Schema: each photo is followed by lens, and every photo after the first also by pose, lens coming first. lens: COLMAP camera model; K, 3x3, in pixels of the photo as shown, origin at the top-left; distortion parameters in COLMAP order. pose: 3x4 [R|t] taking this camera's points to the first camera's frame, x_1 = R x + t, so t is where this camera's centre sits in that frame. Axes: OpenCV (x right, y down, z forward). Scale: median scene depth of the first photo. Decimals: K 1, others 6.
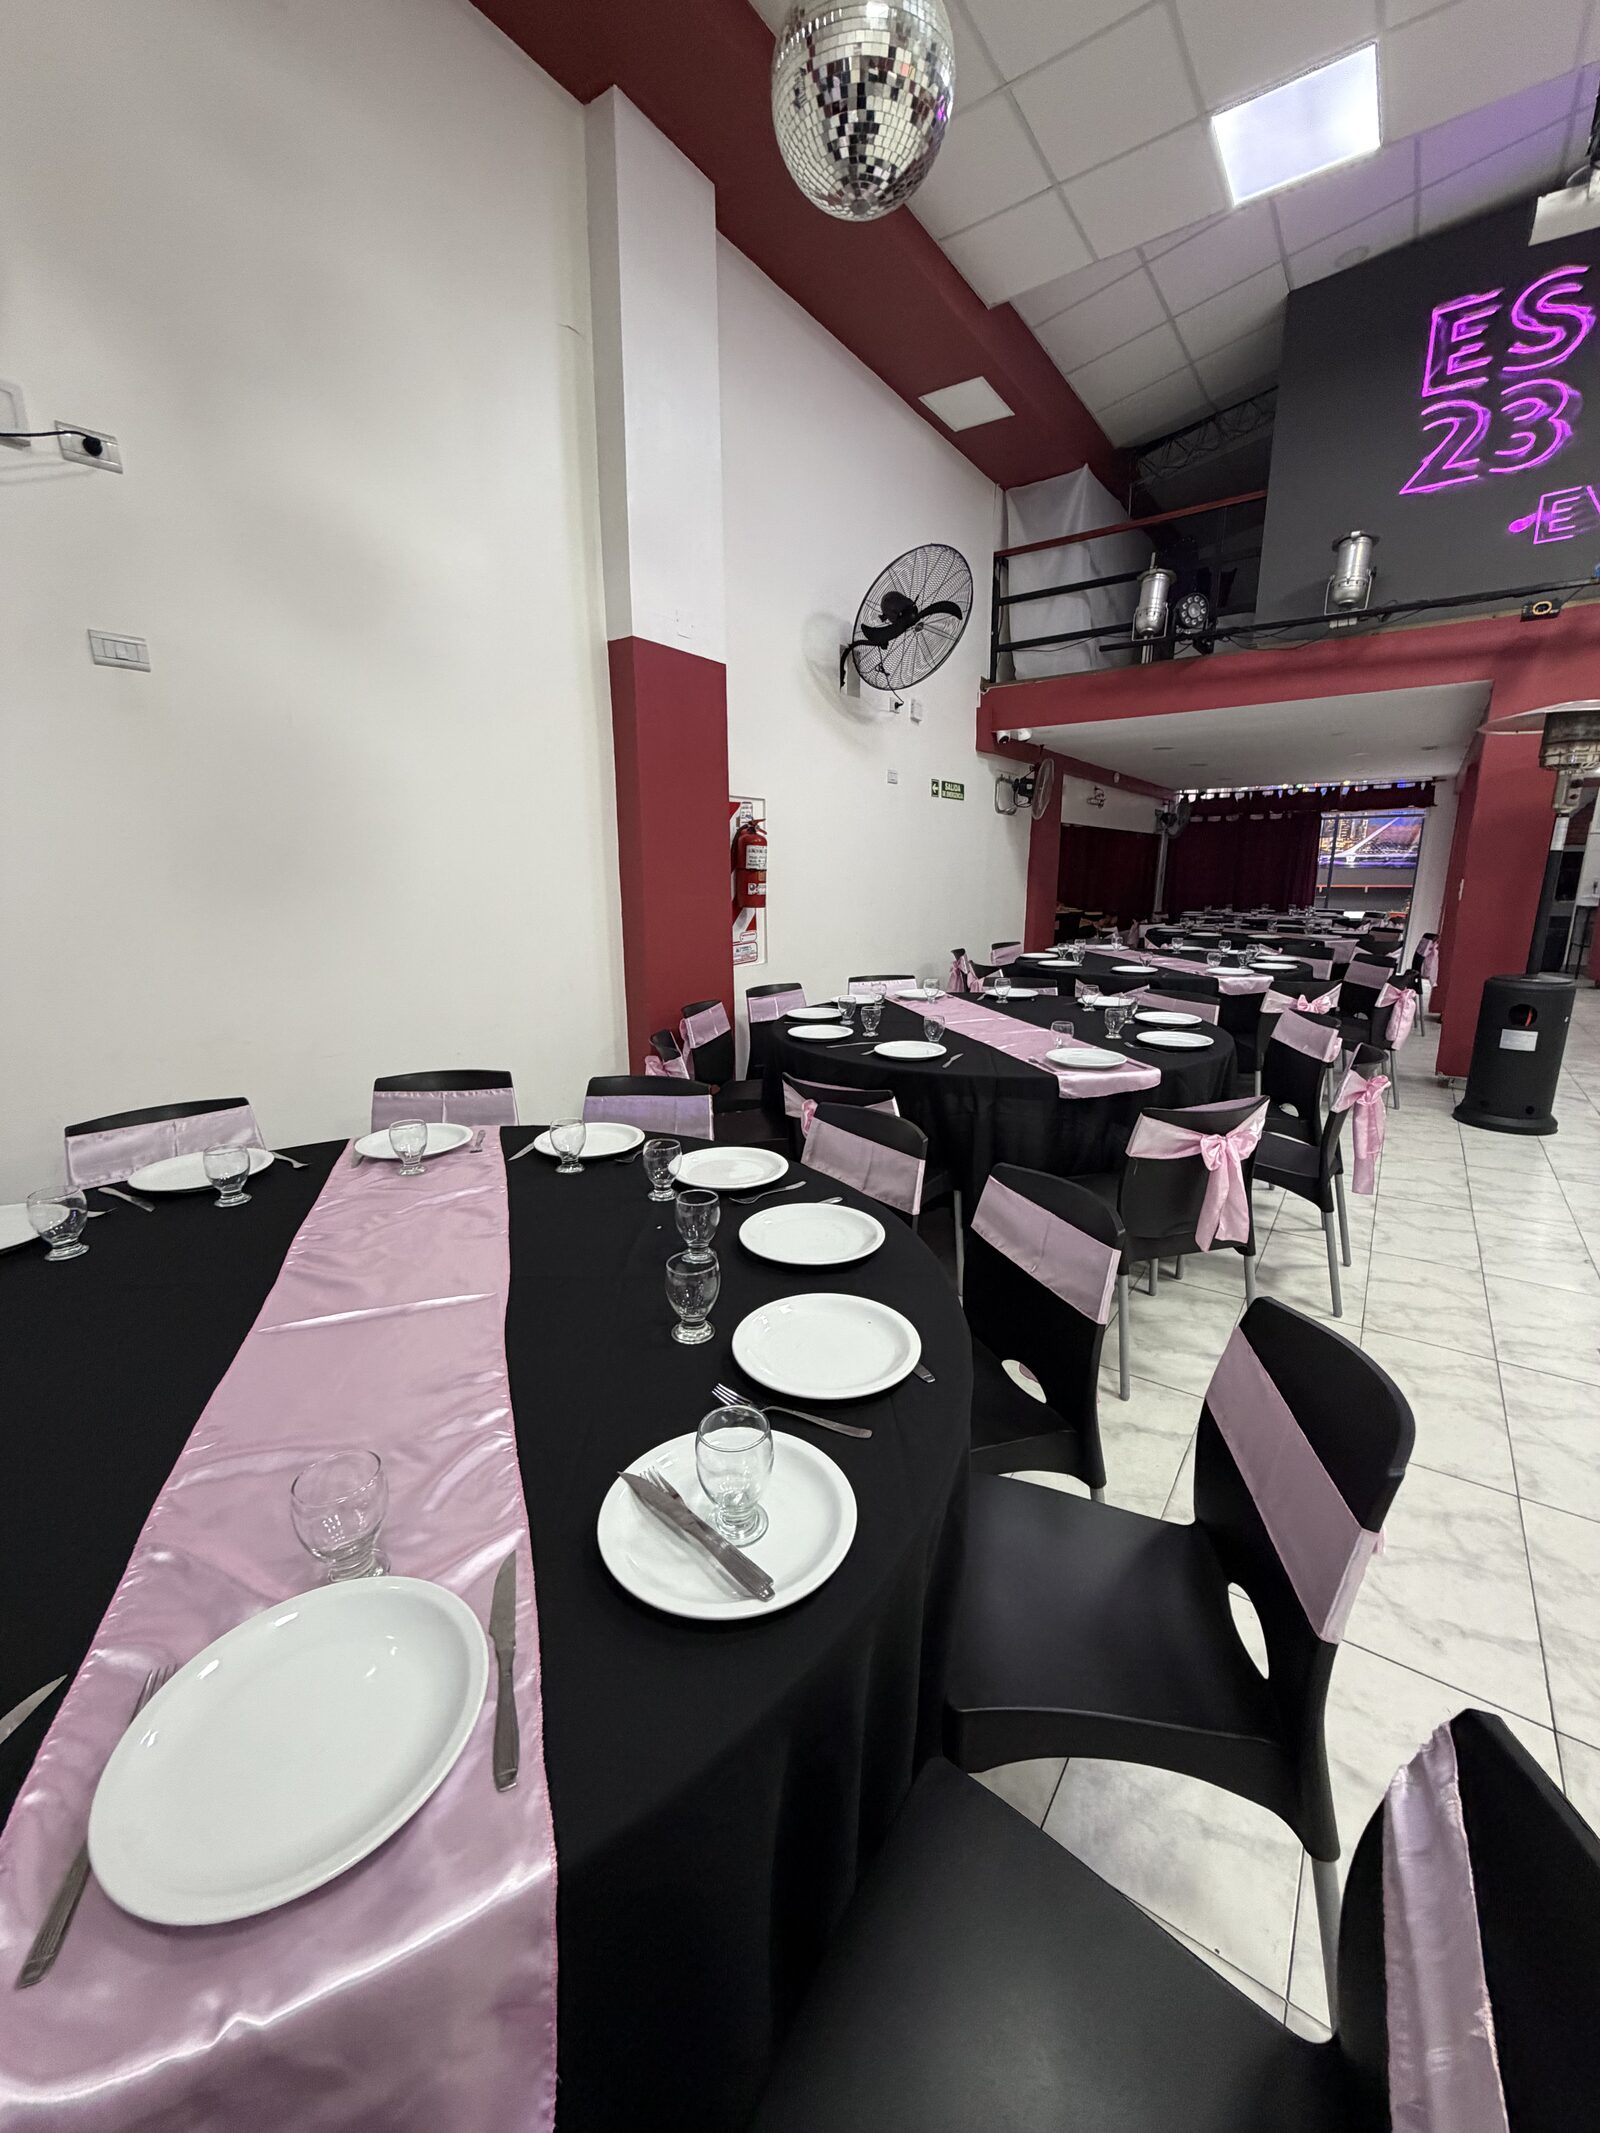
lens RADIAL K [[838.0, 0, 791.9], [0, 838.0, 1056.0], [0, 0, 1]] dist [0.000951, 0.000033]
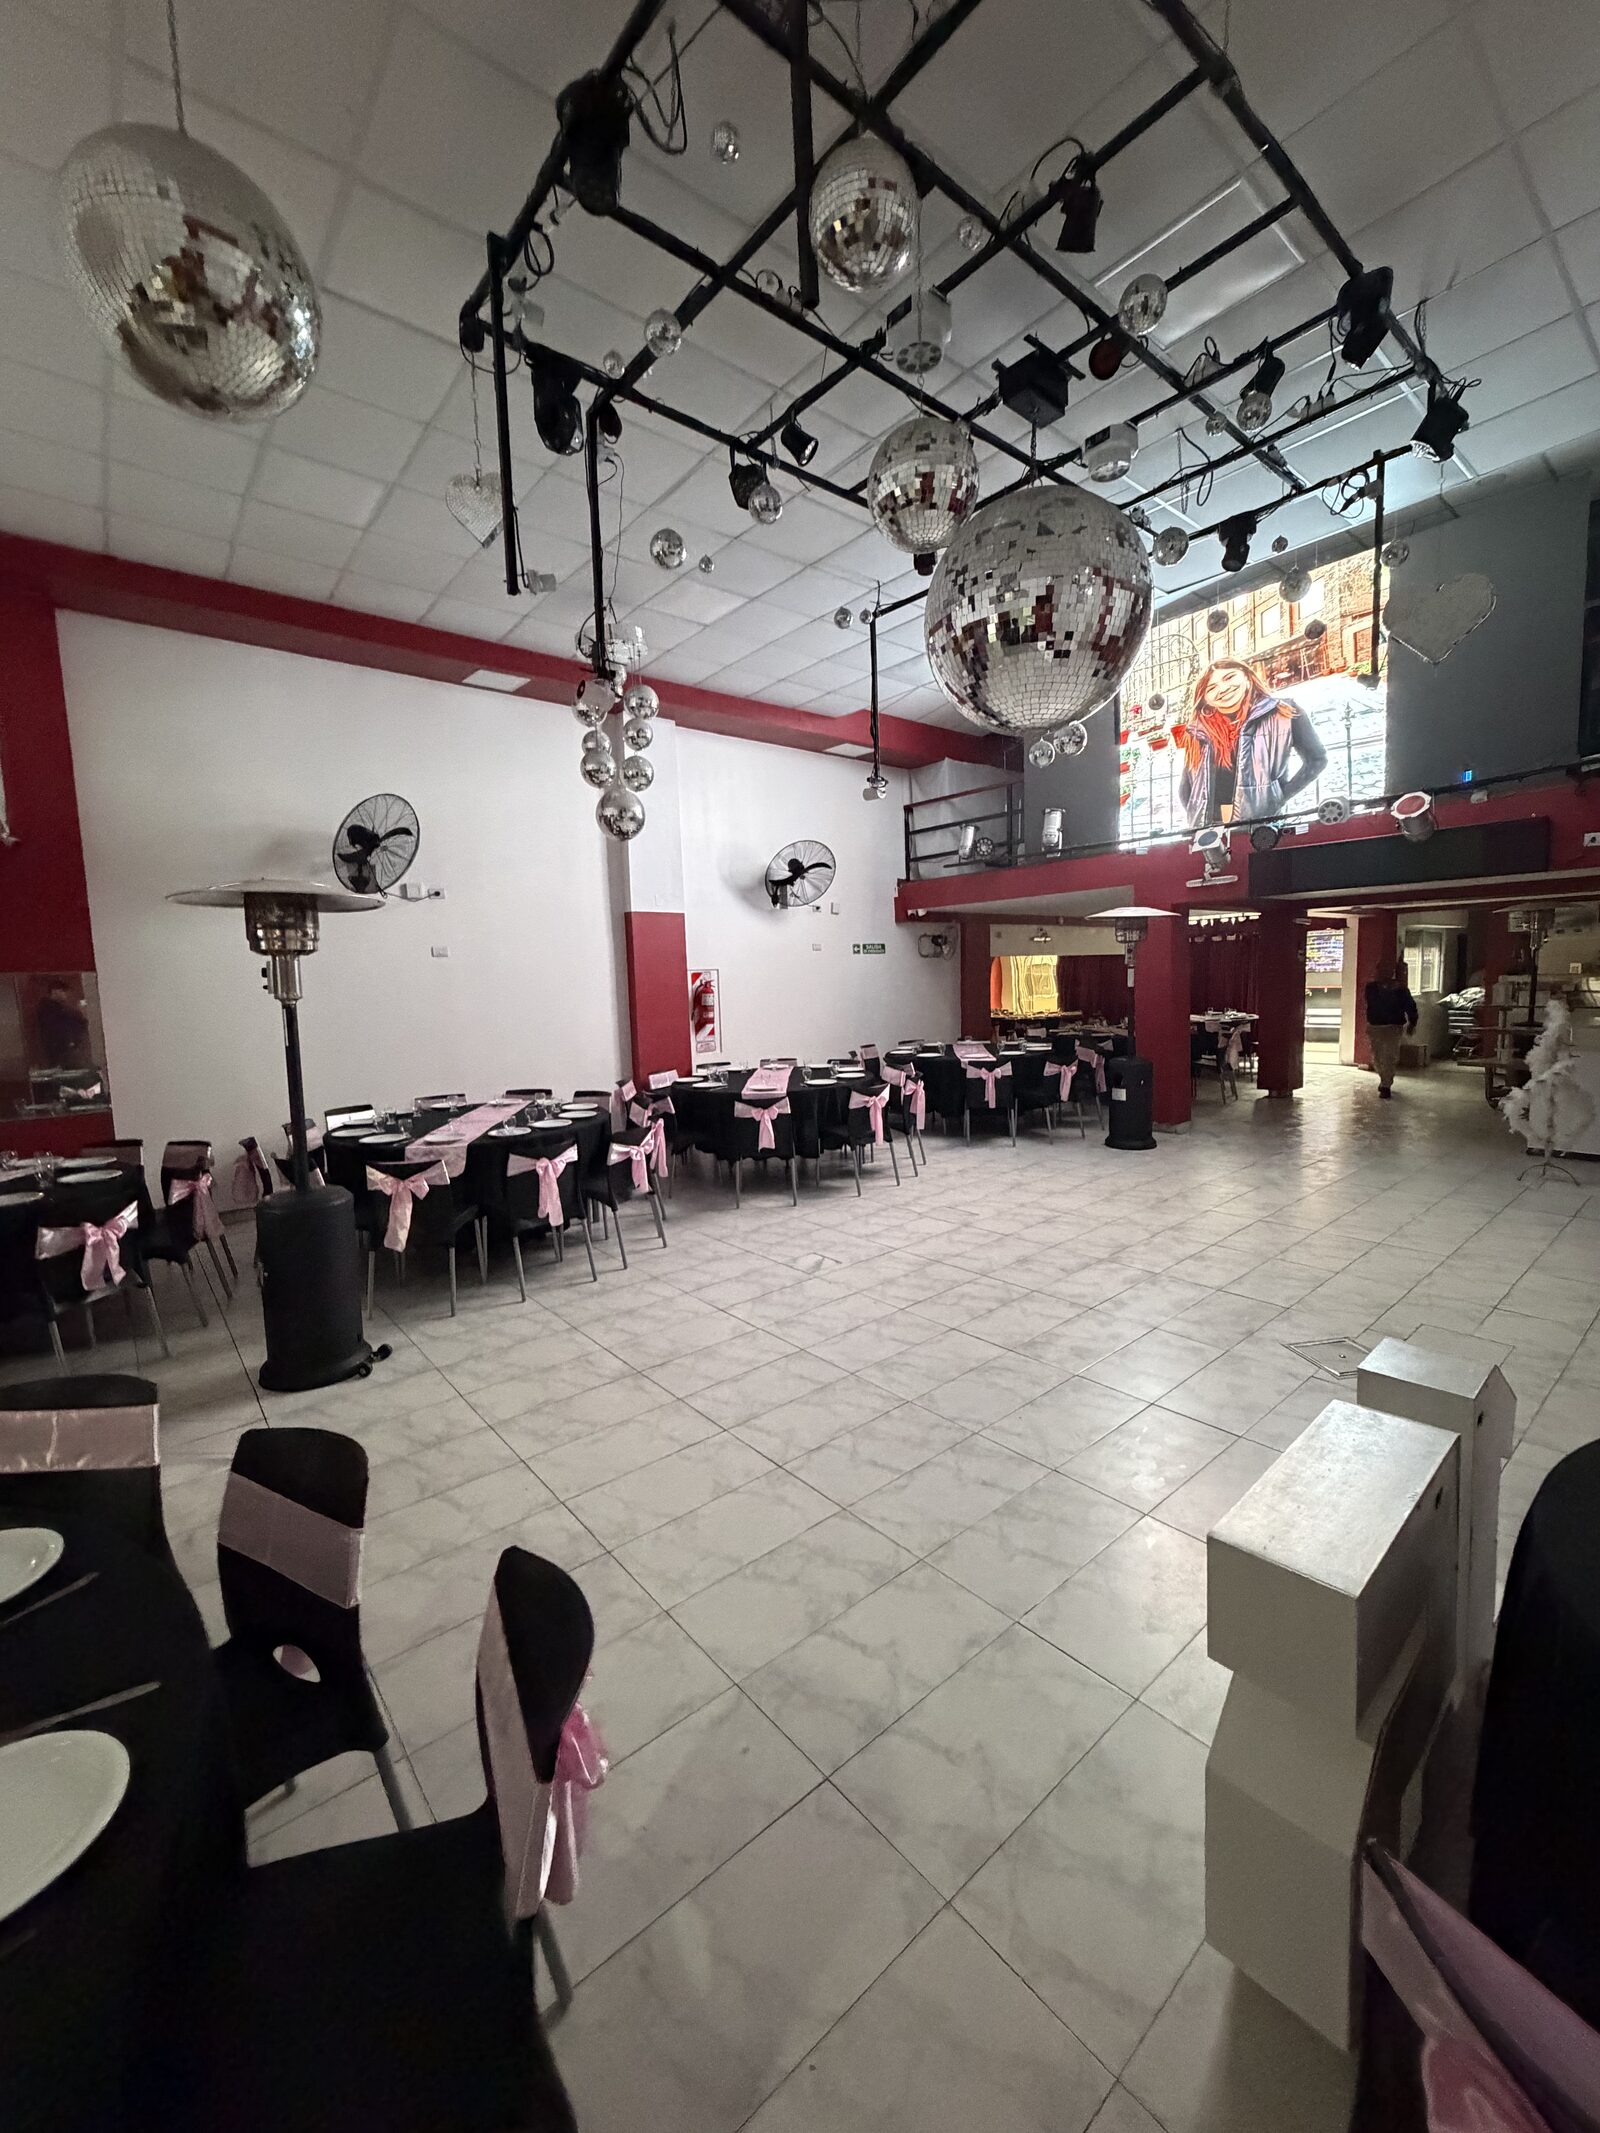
lens RADIAL K [[845.2, 0, 803.8], [0, 845.2, 1058.6], [0, 0, 1]] dist [-0.000800, -0.000095]
pose [[0.967776, -0.002172, -0.251801, 0.599951], [-0.026445, 0.993556, -0.110213, 0.104069], [0.250418, 0.113320, 0.961483, -0.755491]]
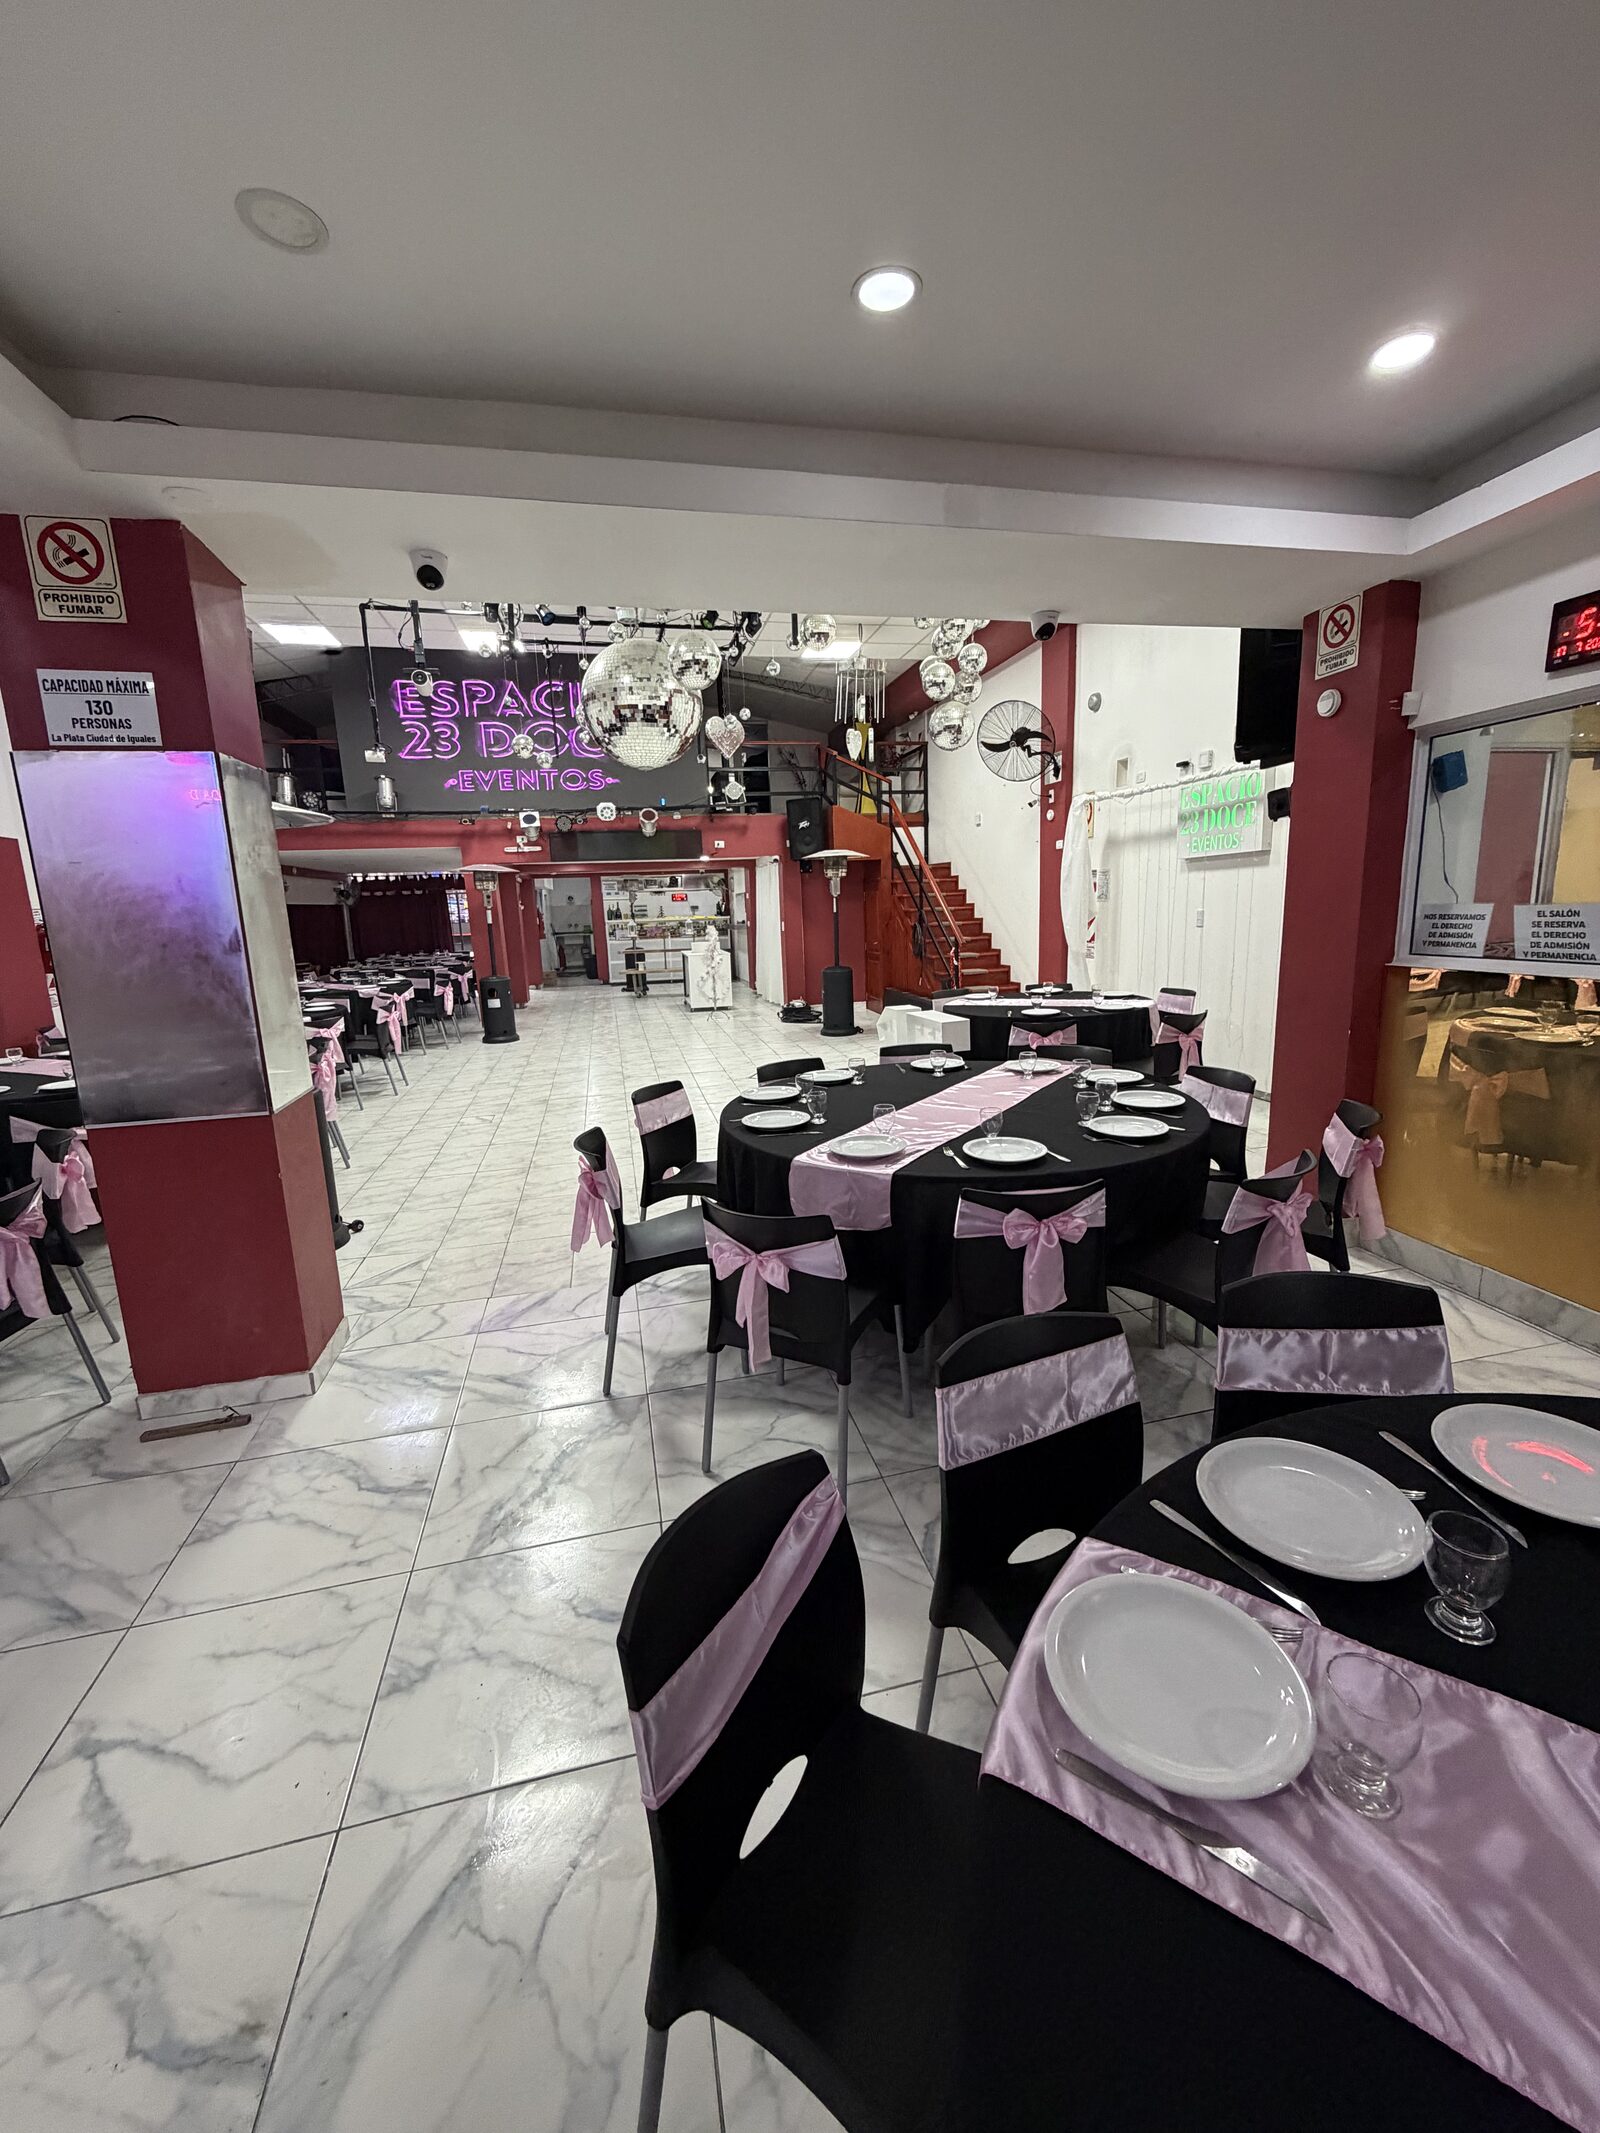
lens RADIAL K [[845.2, 0, 803.8], [0, 845.2, 1058.6], [0, 0, 1]] dist [-0.000800, -0.000095]
pose [[0.656265, -0.154164, 0.738613, -0.296388], [0.192679, 0.980690, 0.033493, 0.194770], [-0.729514, 0.120335, 0.673297, -1.067703]]
